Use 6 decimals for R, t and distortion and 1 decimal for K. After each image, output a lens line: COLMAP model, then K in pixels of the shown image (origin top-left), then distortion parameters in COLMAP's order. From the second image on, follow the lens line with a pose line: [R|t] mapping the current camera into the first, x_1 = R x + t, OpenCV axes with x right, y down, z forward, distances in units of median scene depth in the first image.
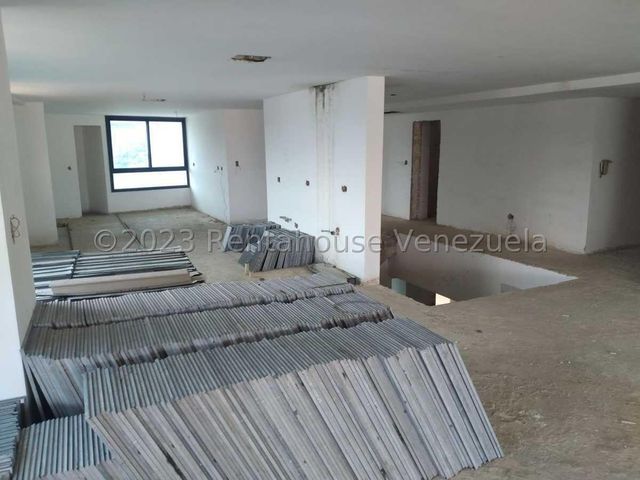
lens RADIAL K [[524.4, 0, 320.0], [0, 524.4, 240.0], [0, 0, 1]] dist [0.034257, -0.007413]
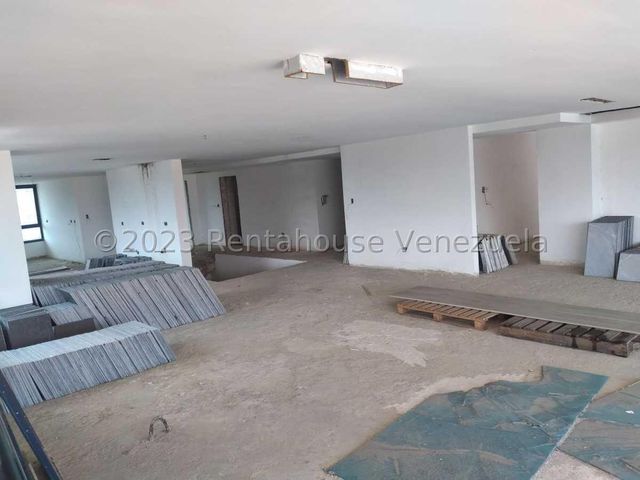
lens RADIAL K [[524.4, 0, 320.0], [0, 524.4, 240.0], [0, 0, 1]] dist [0.034257, -0.007413]
pose [[0.955435, -0.099471, 0.277939, 0.031865], [0.122329, 0.990286, -0.066105, 0.086620], [-0.268663, 0.097159, 0.958322, -0.512425]]
